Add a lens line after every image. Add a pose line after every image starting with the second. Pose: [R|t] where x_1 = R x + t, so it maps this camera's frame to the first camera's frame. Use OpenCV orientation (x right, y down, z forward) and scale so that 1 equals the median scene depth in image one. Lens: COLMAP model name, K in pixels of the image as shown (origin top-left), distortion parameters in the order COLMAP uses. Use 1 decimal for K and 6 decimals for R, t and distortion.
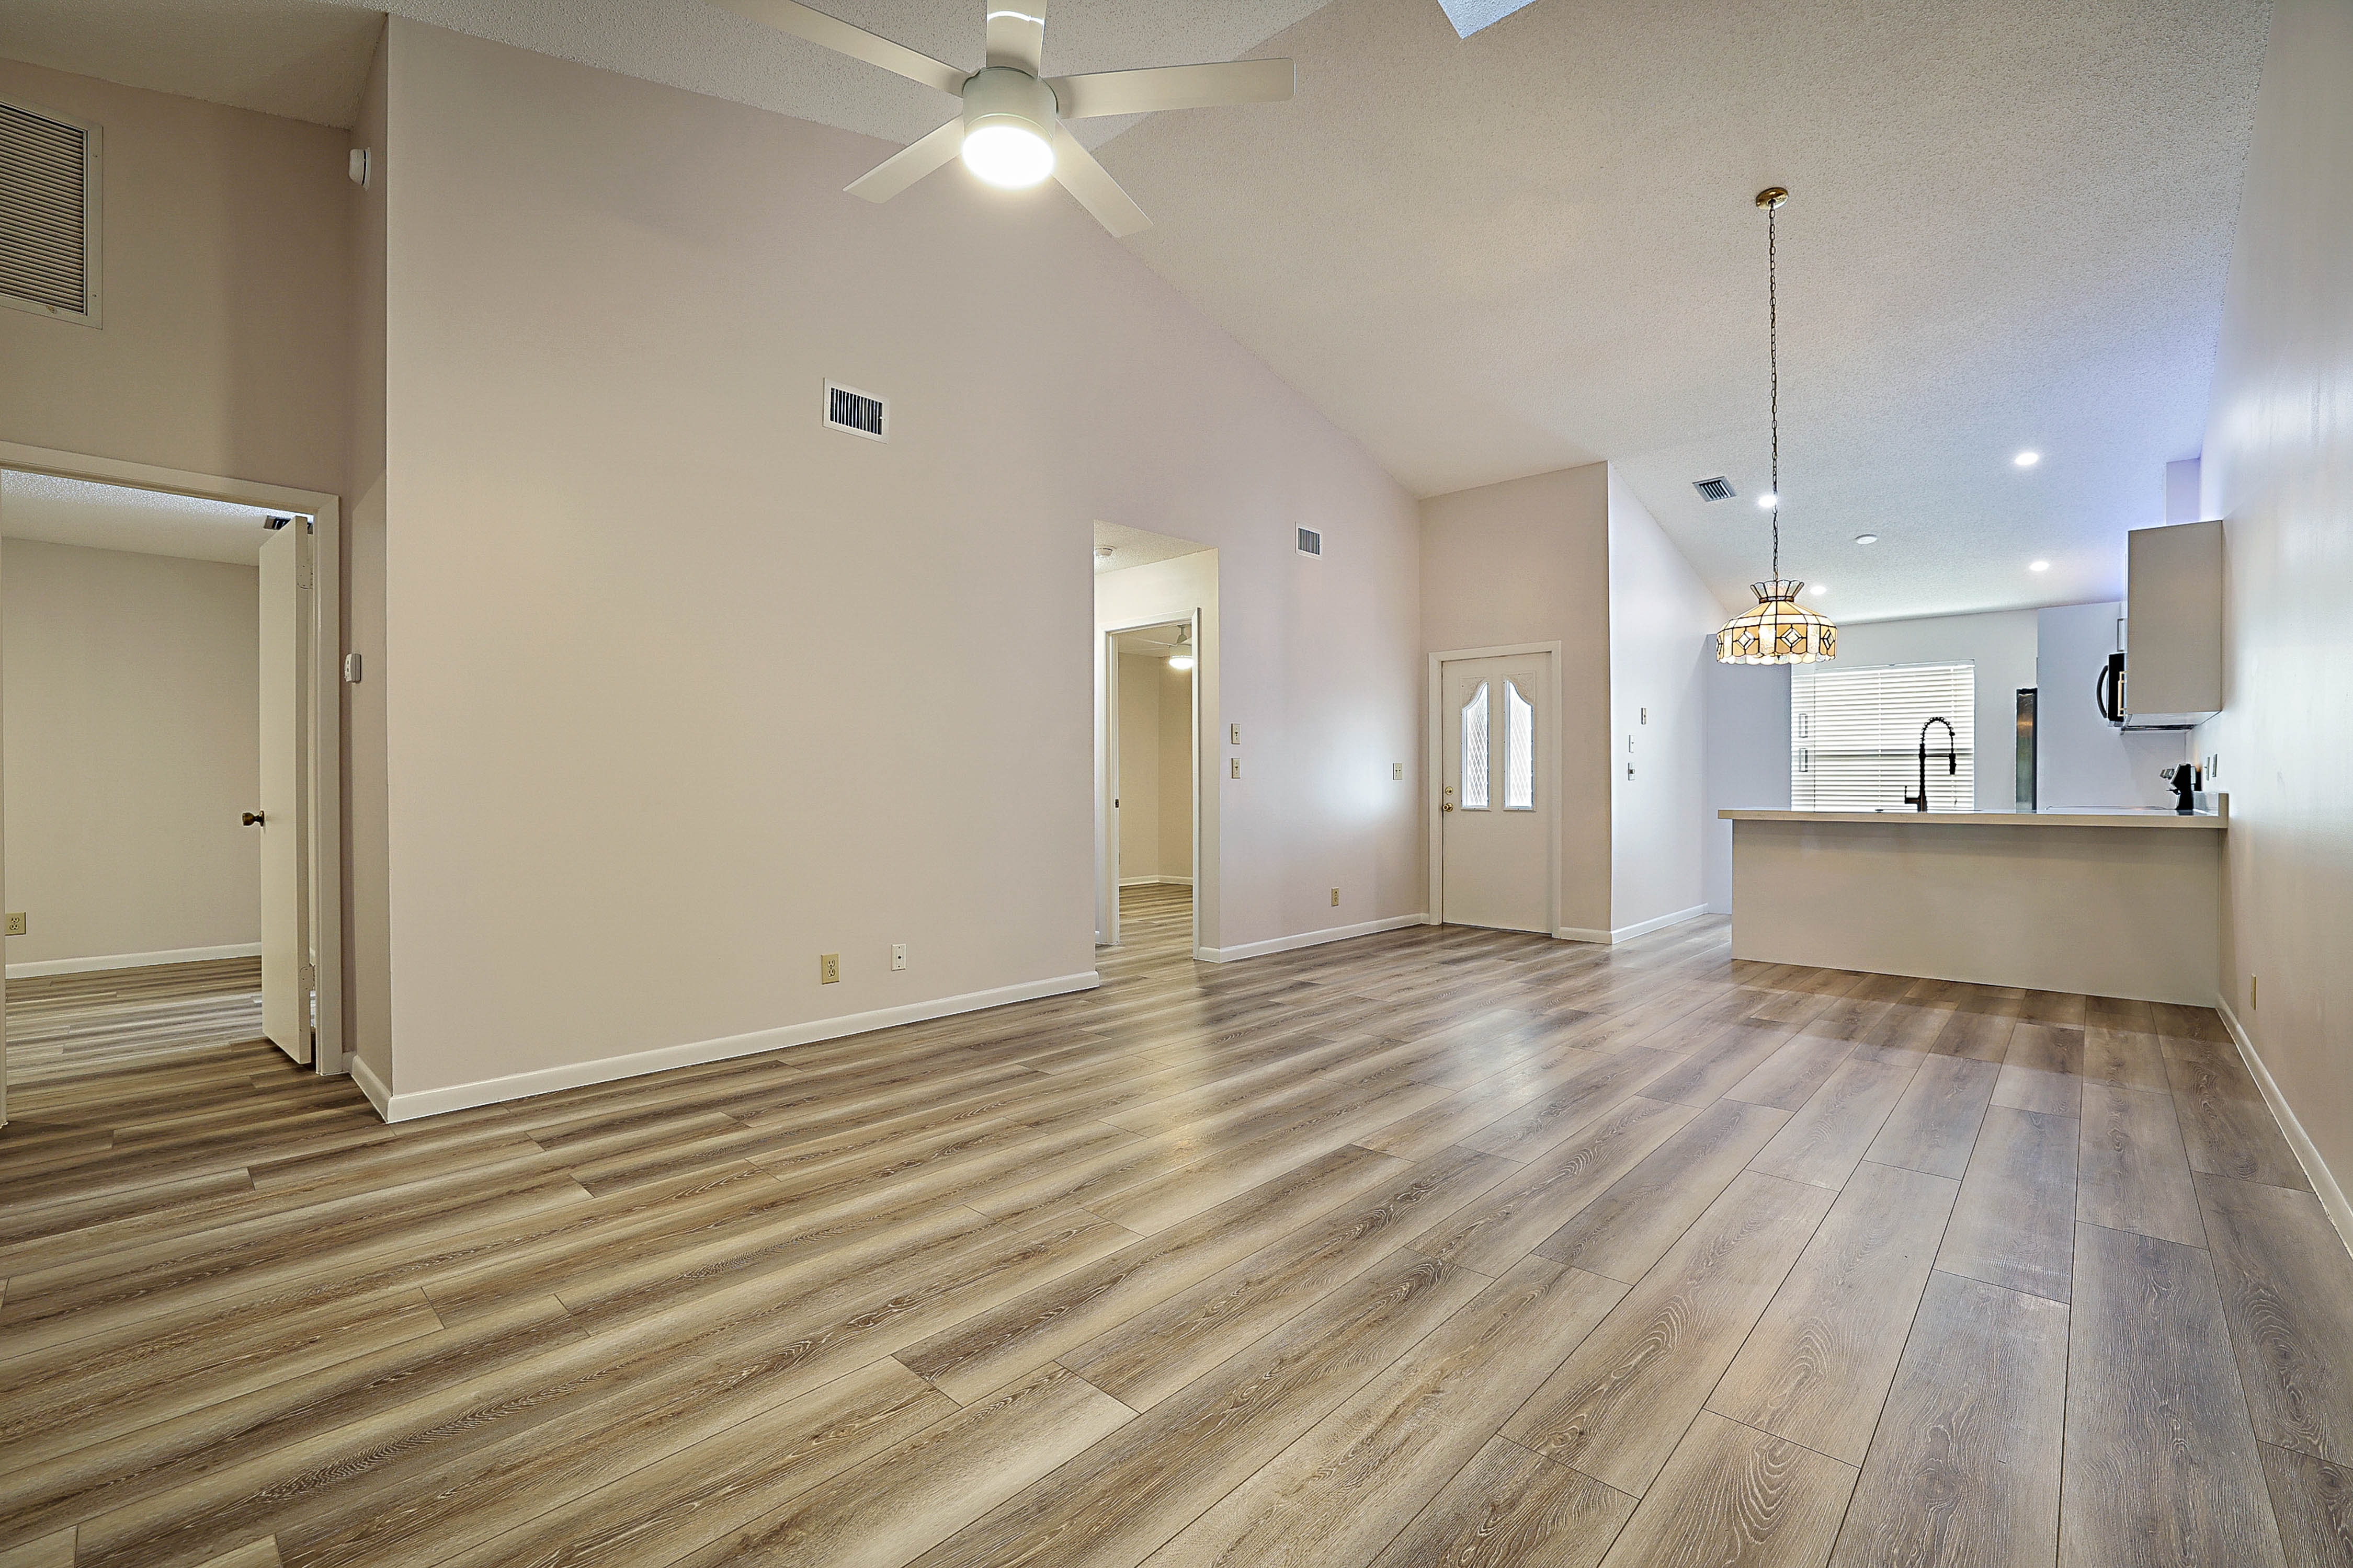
lens RADIAL K [[1011.2, 0, 1176.3], [0, 1011.2, 789.1], [0, 0, 1]] dist [-0.044006, 0.015800]
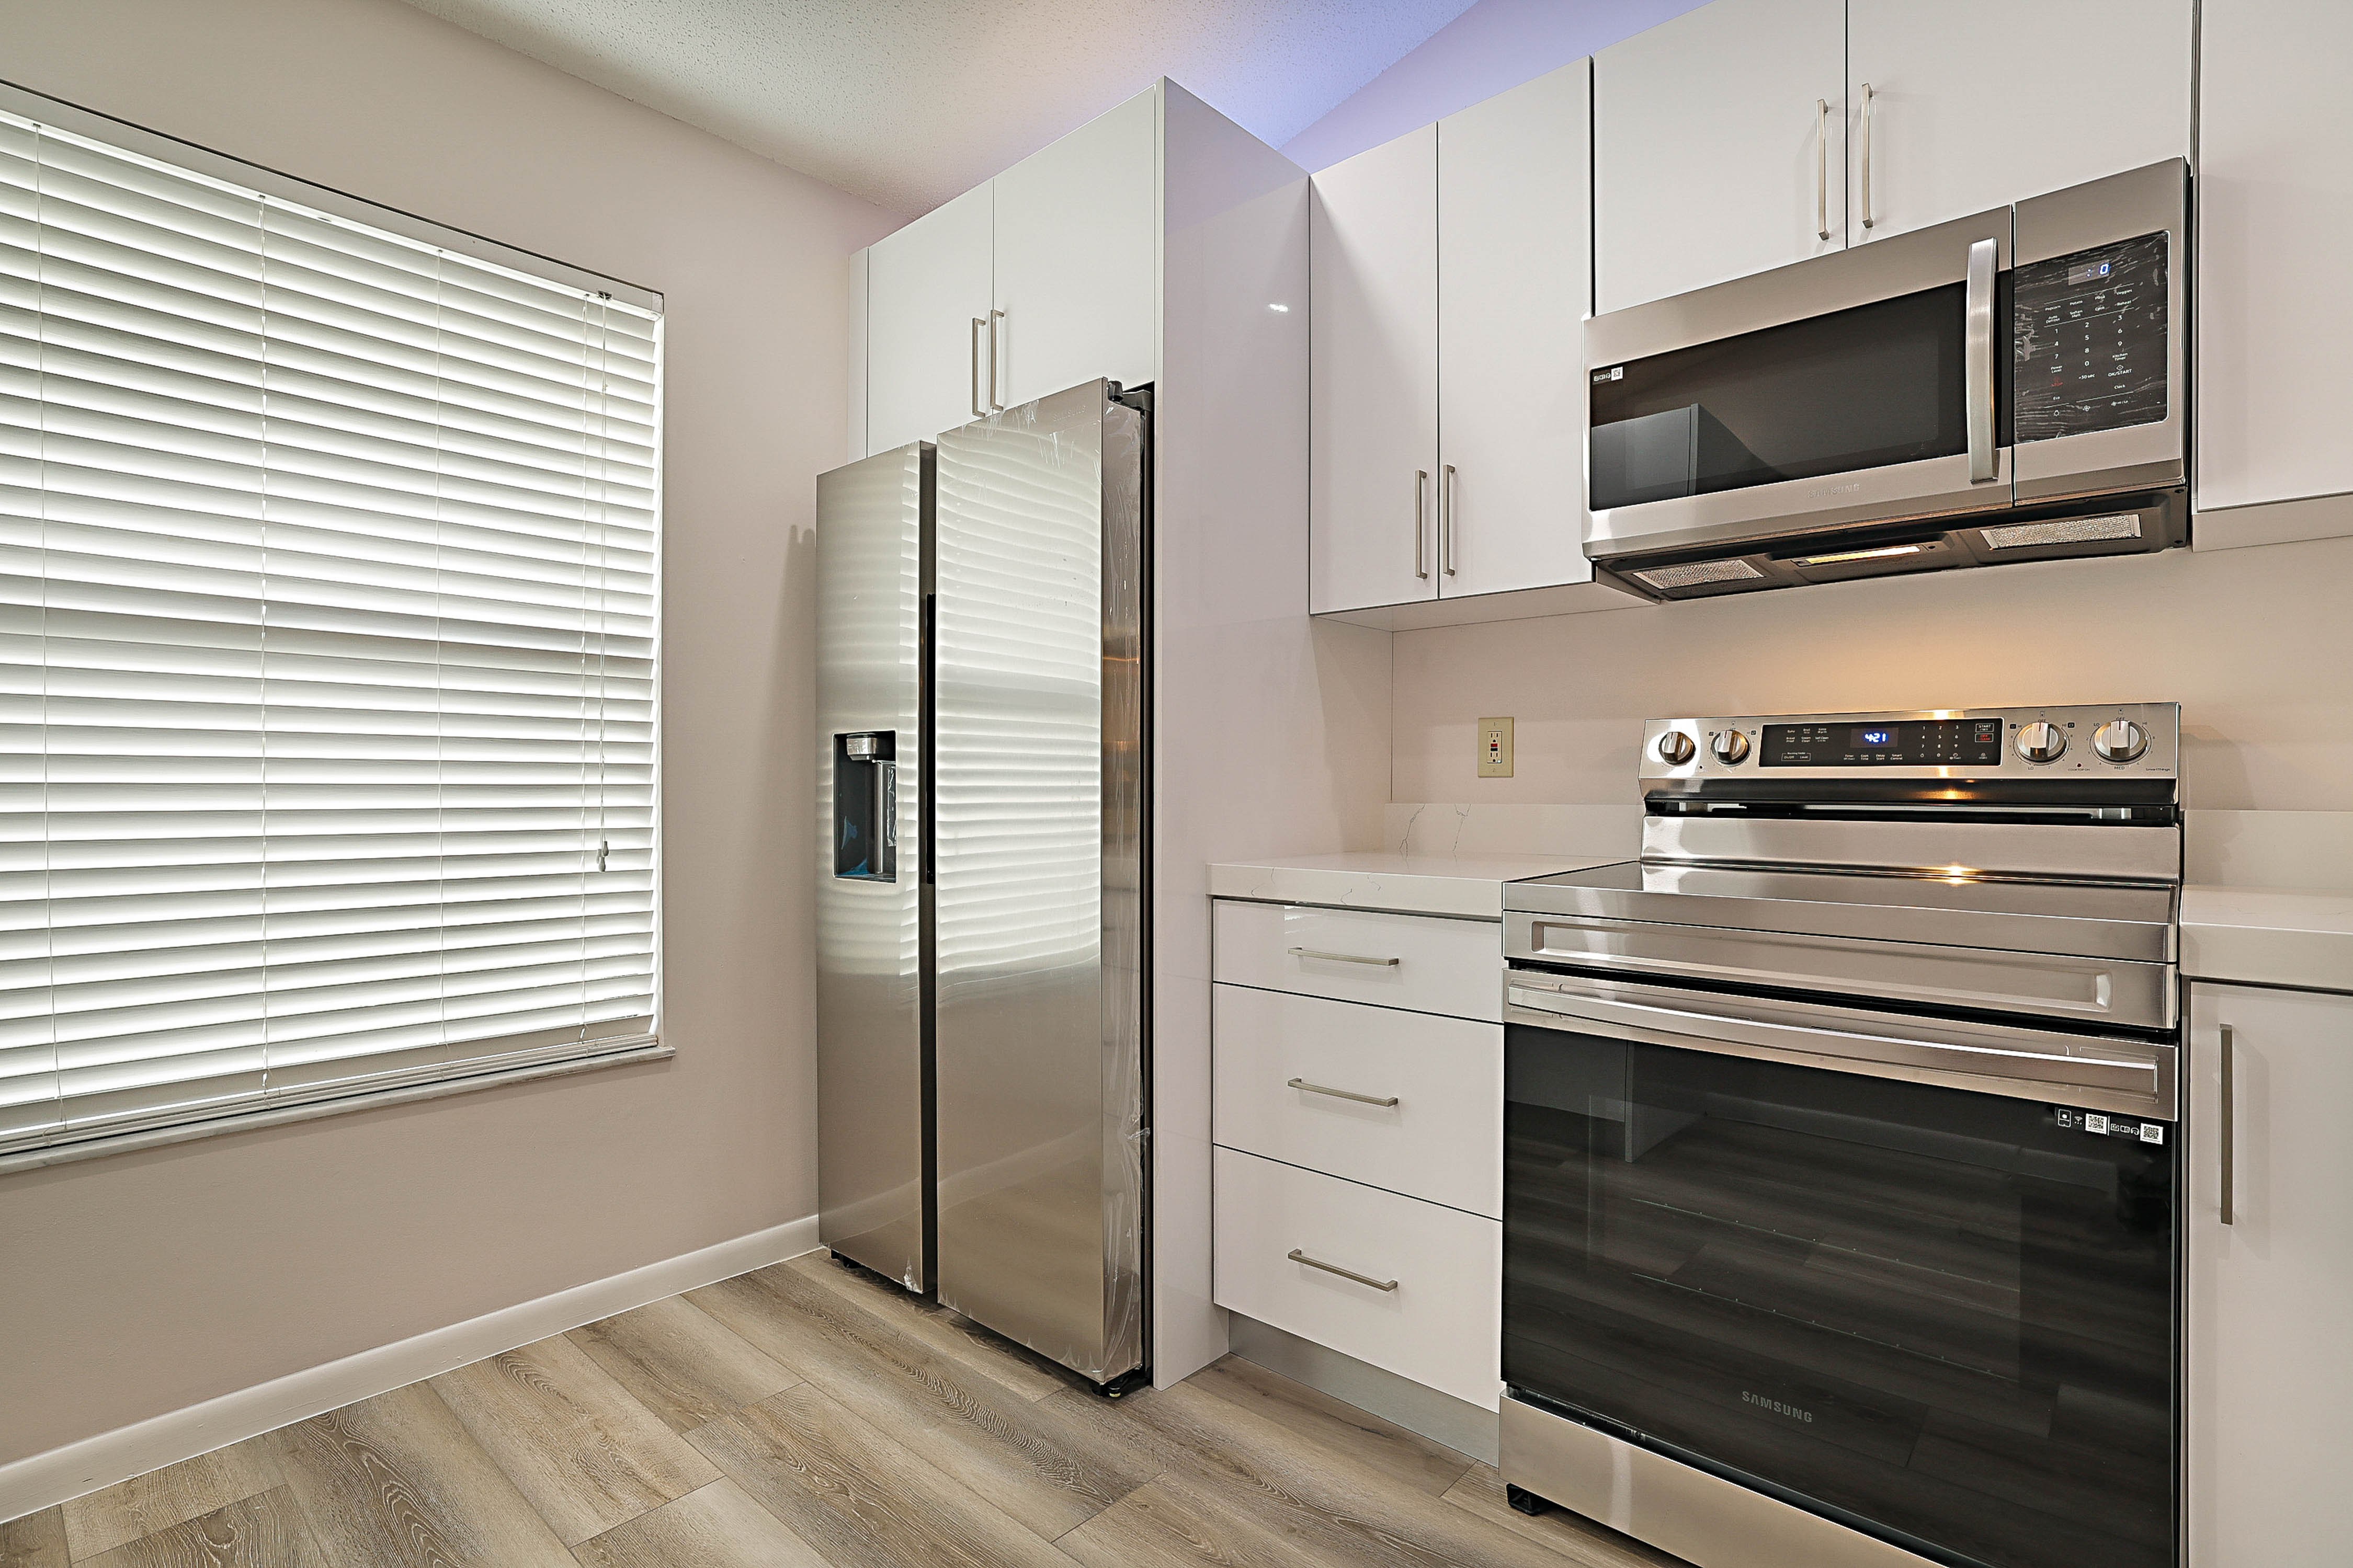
lens RADIAL K [[1099.2, 0, 1176.5], [0, 1099.2, 784.0], [0, 0, 1]] dist [-0.046198, 0.020263]
pose [[-0.019109, -0.000368, 0.999817, 0.944836], [0.004414, 0.999990, 0.000453, -0.006657], [-0.999808, 0.004422, -0.019107, 1.576627]]
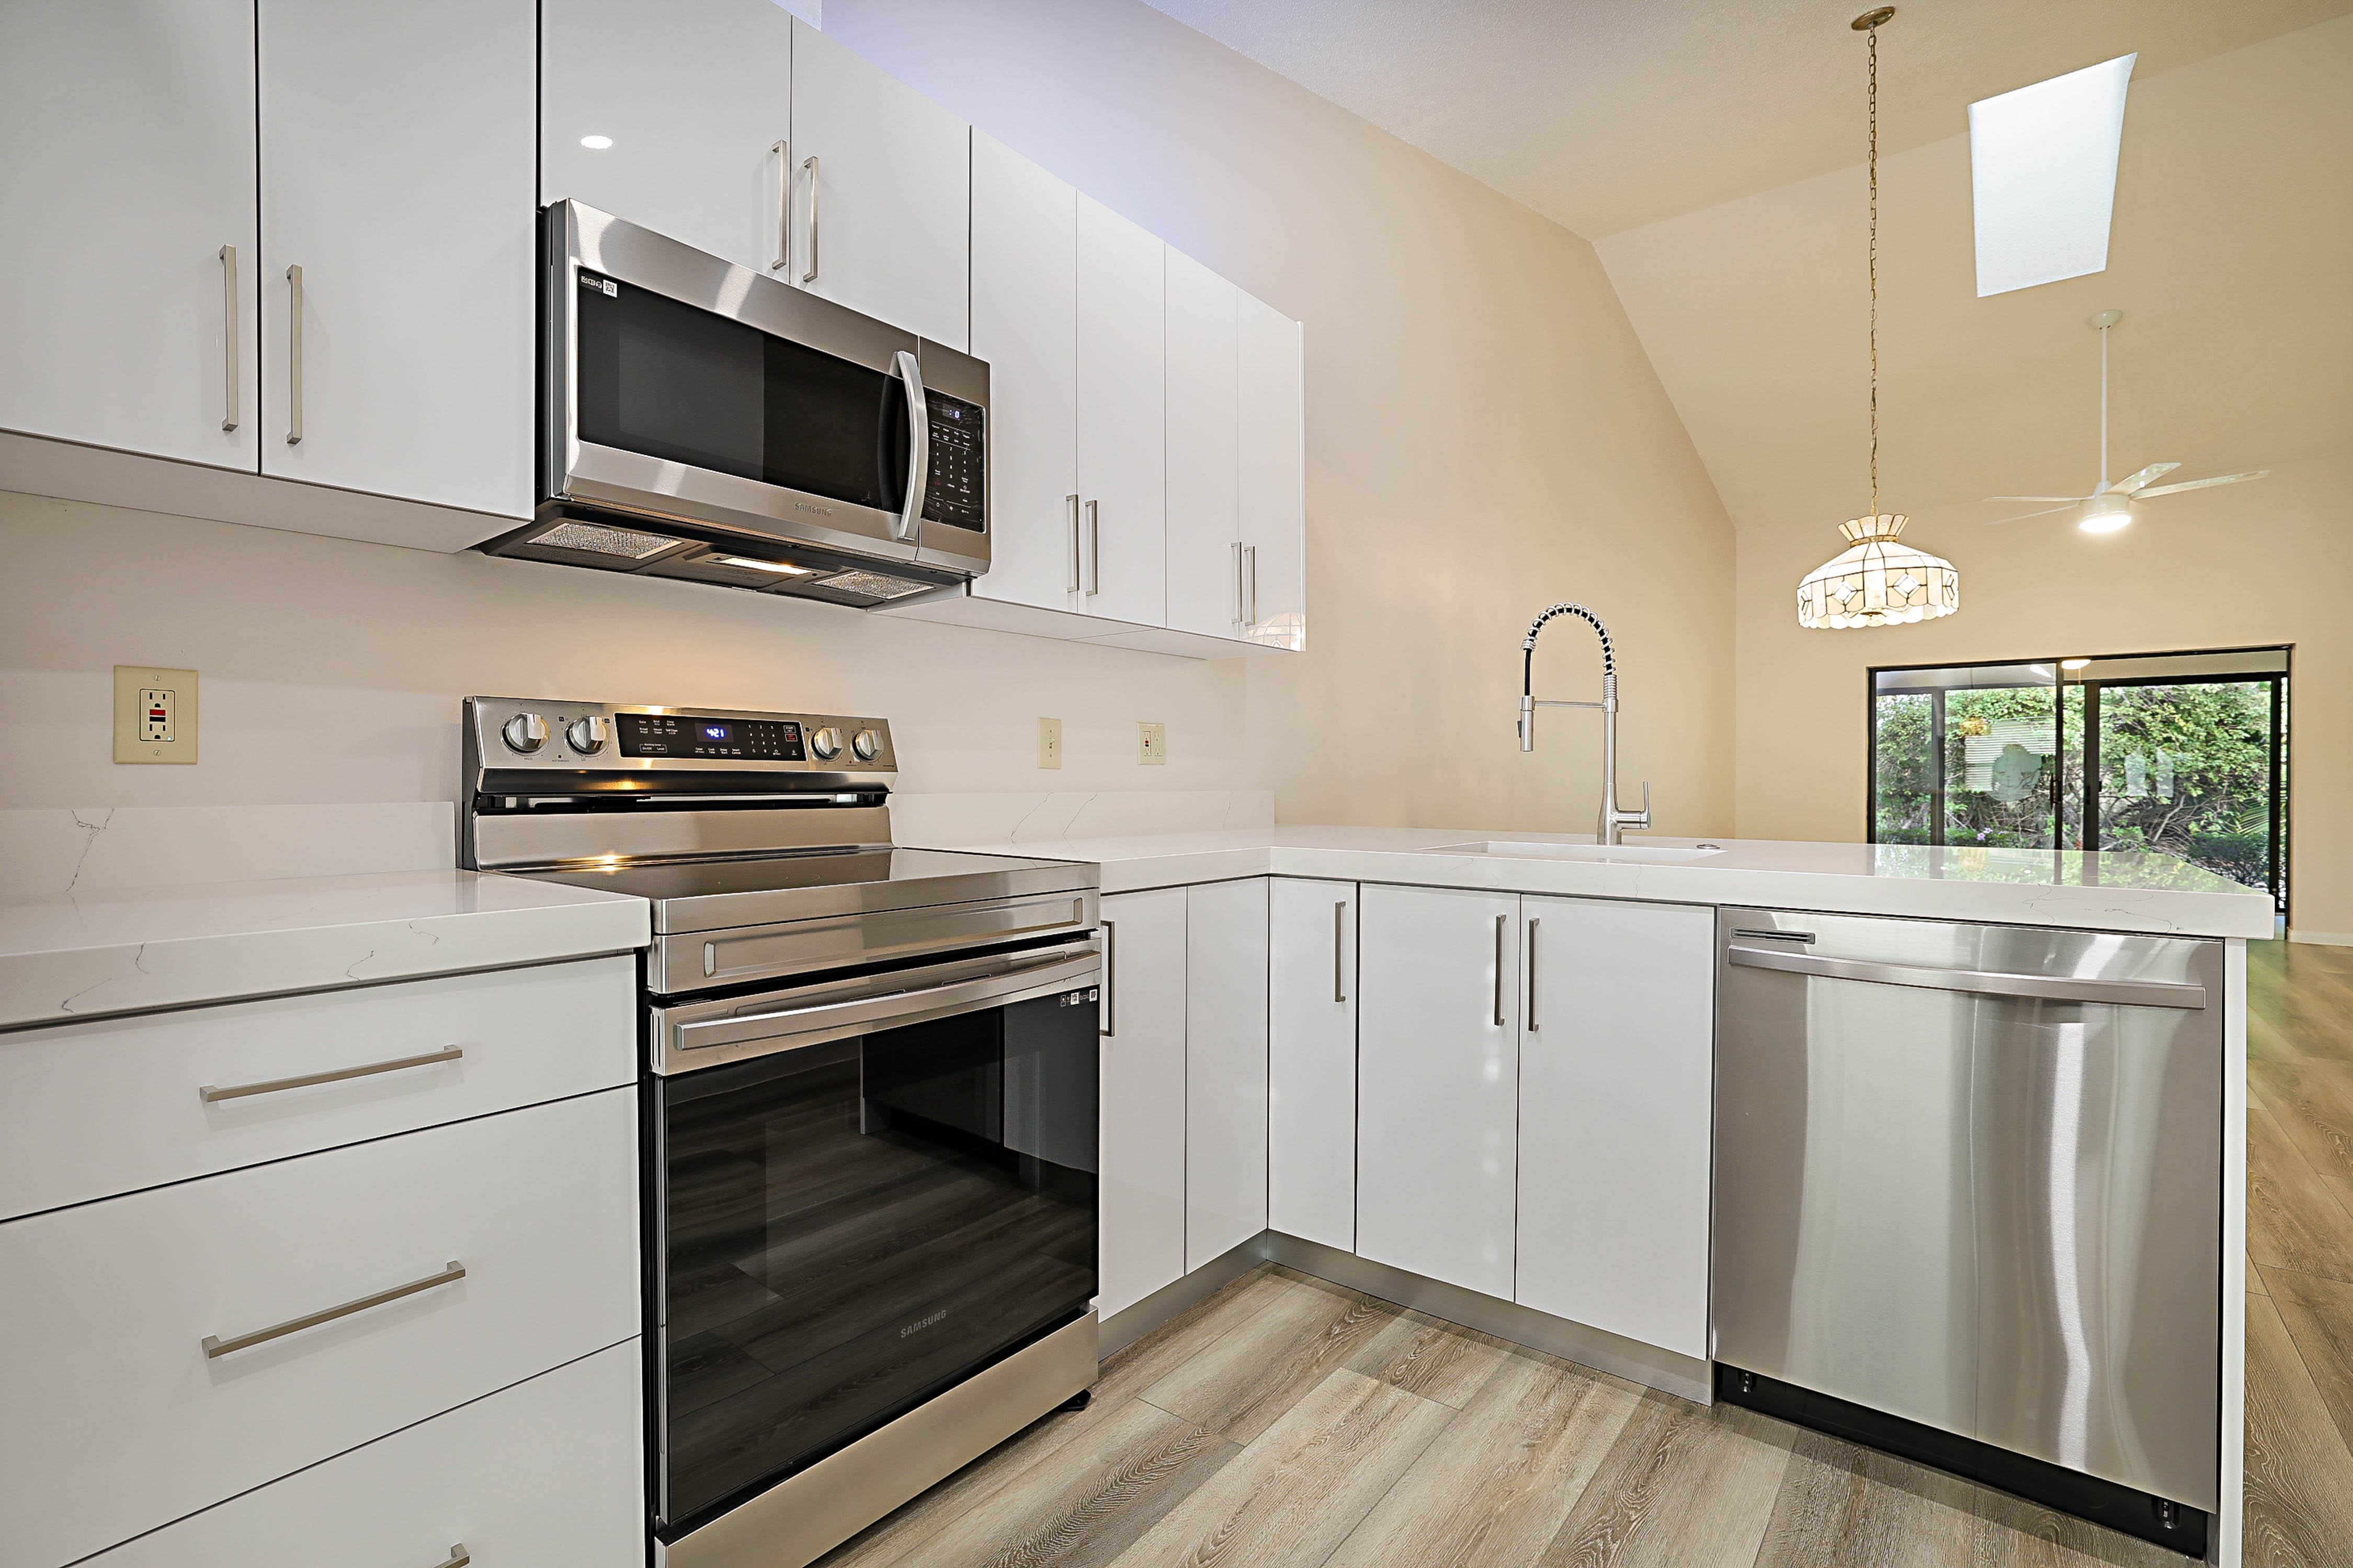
lens RADIAL K [[1081.8, 0, 1163.8], [0, 1081.8, 787.4], [0, 0, 1]] dist [-0.046625, 0.018933]
pose [[-0.997272, -0.003013, -0.073755, 1.177848], [-0.004011, 0.999902, 0.013392, -0.007227], [0.073708, 0.013652, -0.997186, 1.737100]]
